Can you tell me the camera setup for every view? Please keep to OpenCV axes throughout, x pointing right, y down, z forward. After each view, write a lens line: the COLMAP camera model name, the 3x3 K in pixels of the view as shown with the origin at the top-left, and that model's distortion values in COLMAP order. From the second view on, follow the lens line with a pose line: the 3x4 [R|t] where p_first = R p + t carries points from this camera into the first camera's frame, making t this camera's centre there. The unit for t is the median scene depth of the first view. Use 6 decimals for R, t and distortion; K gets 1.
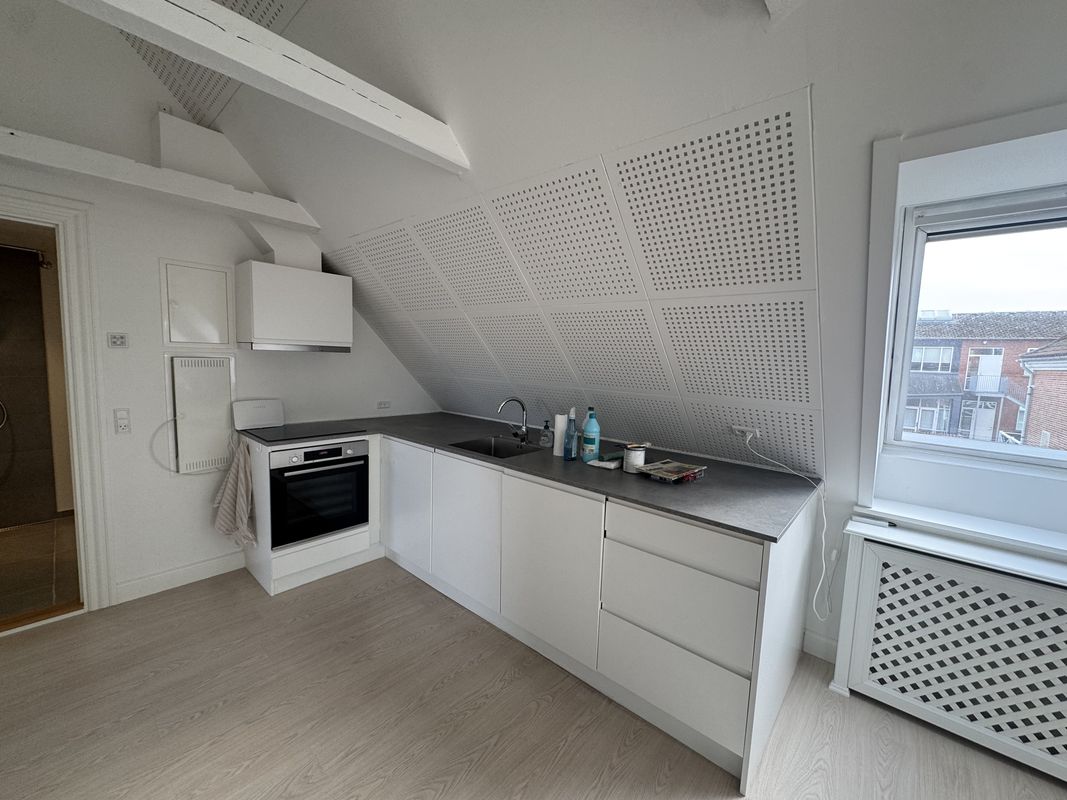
lens RADIAL K [[424.7, 0, 532.4], [0, 424.7, 398.6], [0, 0, 1]] dist [-0.003255, 0.000749]
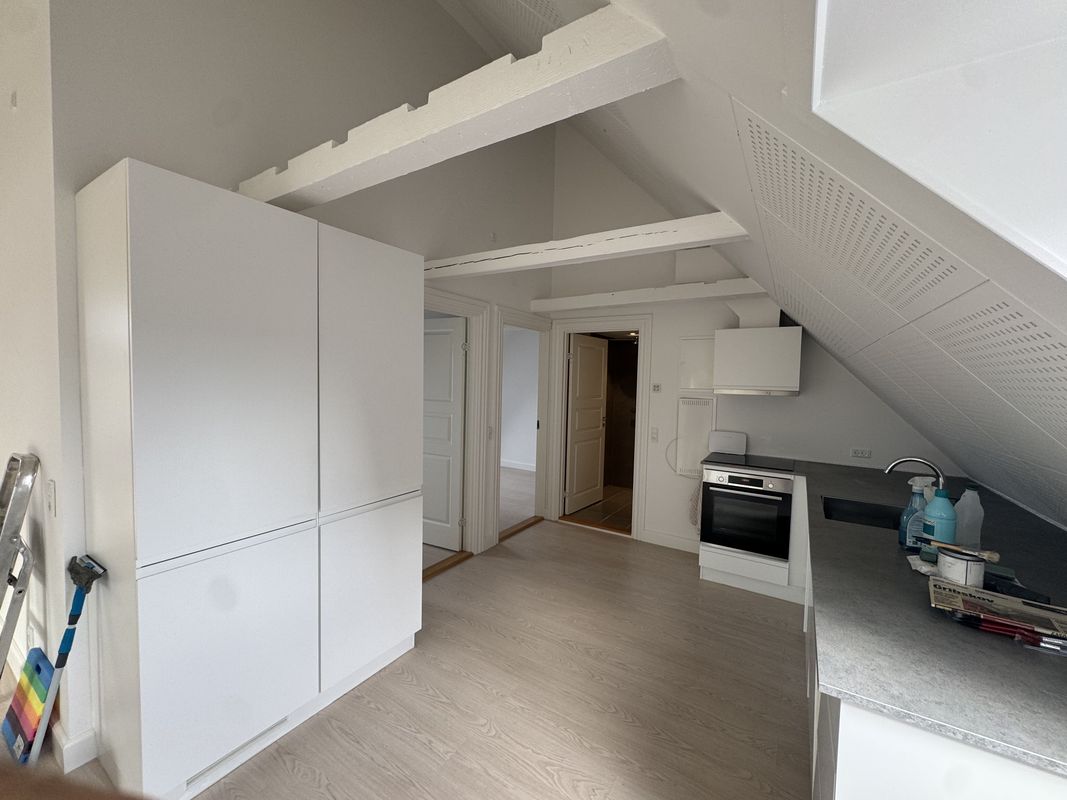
lens RADIAL K [[424.7, 0, 540.9], [0, 424.7, 399.7], [0, 0, 1]] dist [-0.003255, 0.000749]
pose [[0.170058, 0.015109, -0.985318, 0.625880], [-0.115916, 0.993248, -0.004775, -0.025994], [0.978593, 0.115026, 0.170662, 0.236112]]
